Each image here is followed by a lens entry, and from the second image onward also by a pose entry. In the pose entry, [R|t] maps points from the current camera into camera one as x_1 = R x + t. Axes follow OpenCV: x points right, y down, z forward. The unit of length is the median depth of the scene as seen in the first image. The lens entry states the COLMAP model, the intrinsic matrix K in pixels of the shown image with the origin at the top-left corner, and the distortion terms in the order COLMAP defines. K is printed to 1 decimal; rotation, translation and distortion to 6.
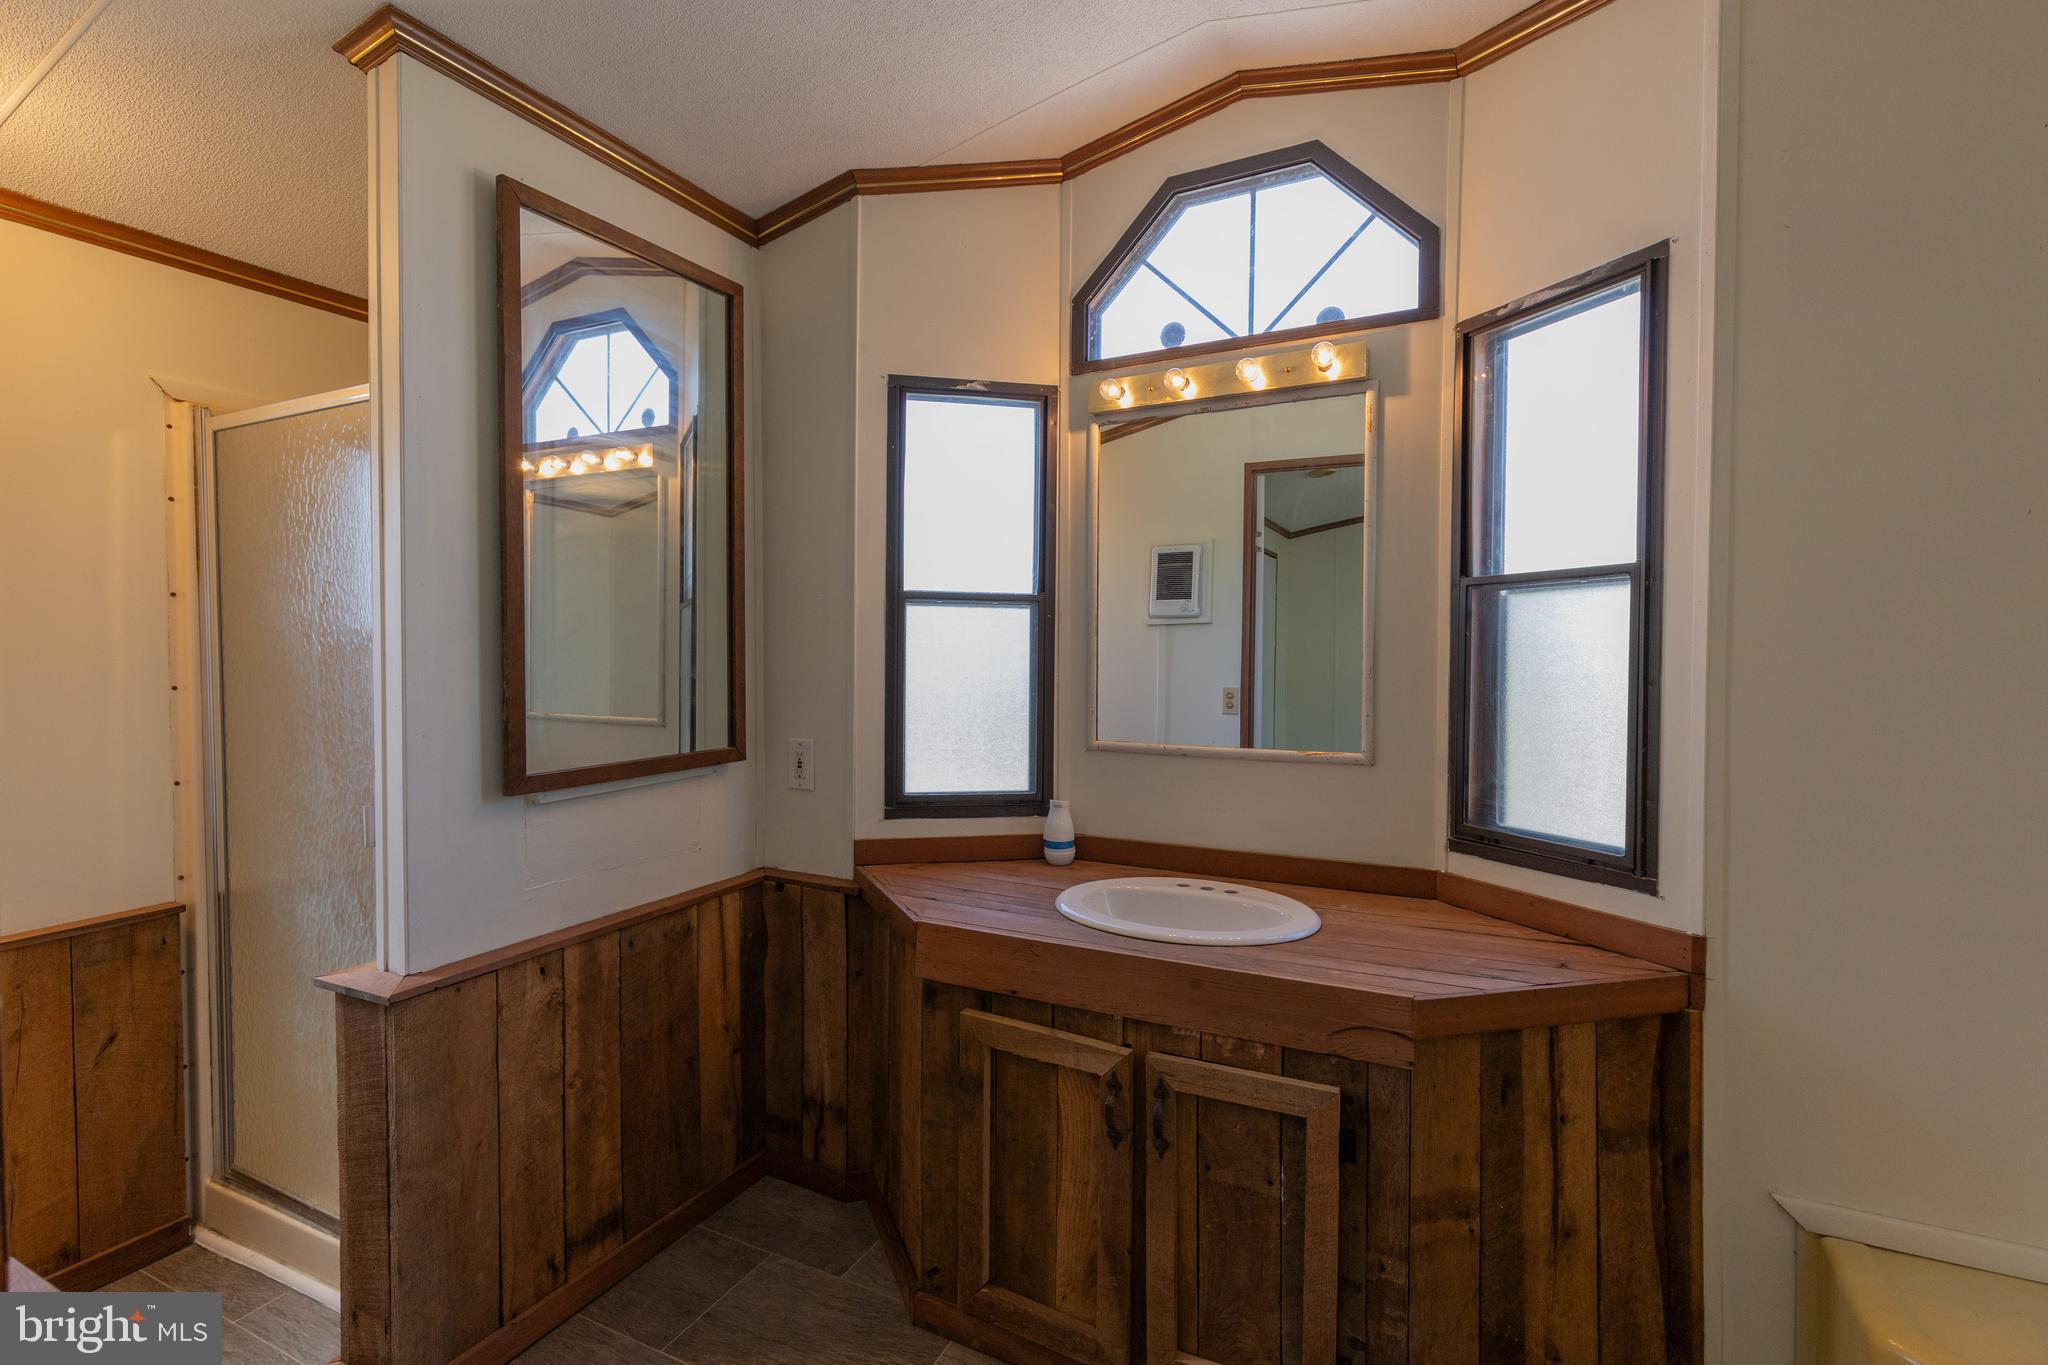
lens RADIAL K [[943.7, 0, 1032.4], [0, 943.7, 686.0], [0, 0, 1]] dist [0.011232, -0.001578]
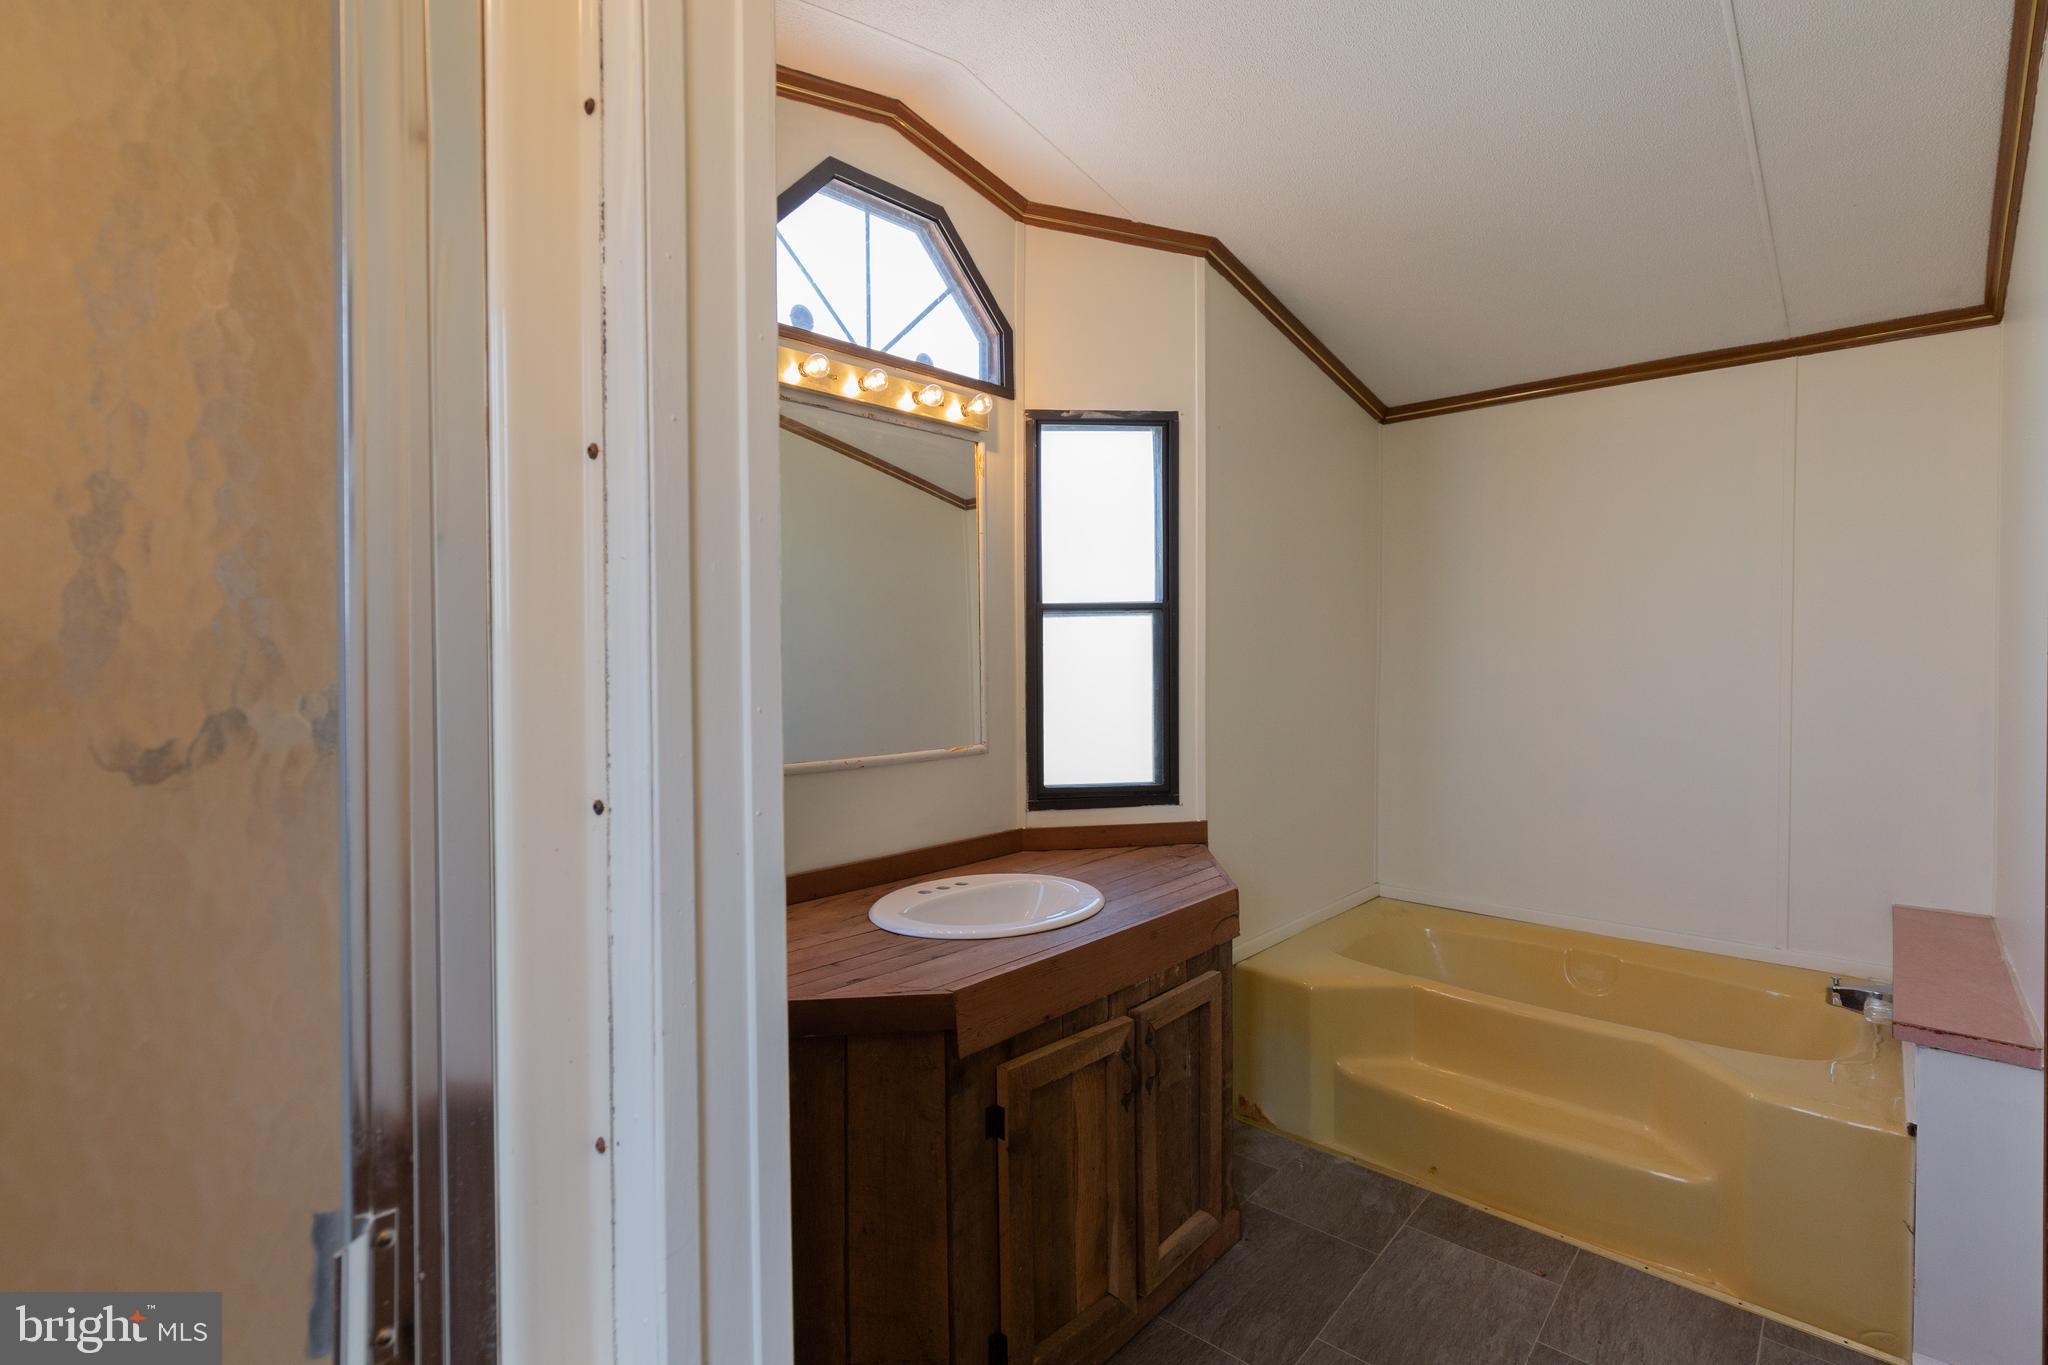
lens RADIAL K [[933.1, 0, 1023.5], [0, 933.1, 670.9], [0, 0, 1]] dist [-0.014674, -0.000223]
pose [[0.277754, -0.015760, 0.960523, -0.926459], [0.040623, 0.999164, 0.004648, -0.027959], [-0.959793, 0.037728, 0.278162, 0.762162]]
